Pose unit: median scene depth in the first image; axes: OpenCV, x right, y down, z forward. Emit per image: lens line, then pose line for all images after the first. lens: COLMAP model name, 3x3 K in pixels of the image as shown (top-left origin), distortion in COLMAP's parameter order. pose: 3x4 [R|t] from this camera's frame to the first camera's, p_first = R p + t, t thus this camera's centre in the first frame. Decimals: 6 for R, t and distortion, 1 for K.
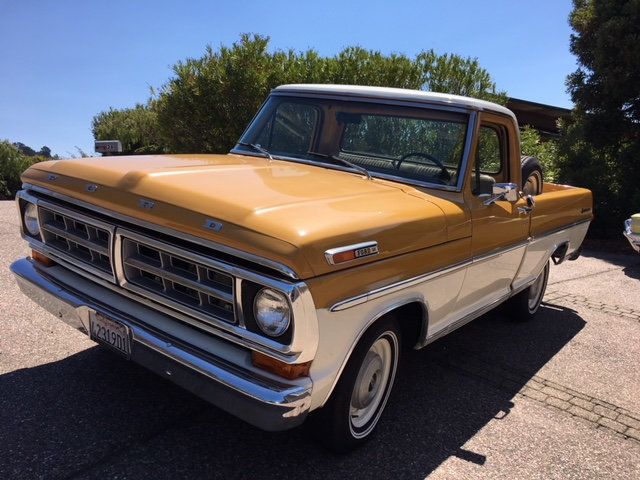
lens RADIAL K [[547.8, 0, 320.0], [0, 547.8, 240.0], [0, 0, 1]] dist [0.073578, -0.110839]
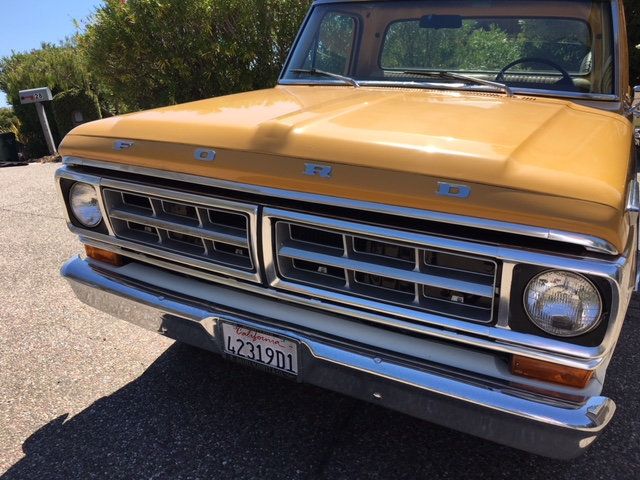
lens RADIAL K [[547.8, 0, 320.0], [0, 547.8, 240.0], [0, 0, 1]] dist [0.073578, -0.110839]
pose [[0.983255, -0.140257, 0.116347, -0.316299], [0.123445, 0.982294, 0.140923, -0.058590], [-0.134053, -0.124201, 0.983160, 0.247094]]
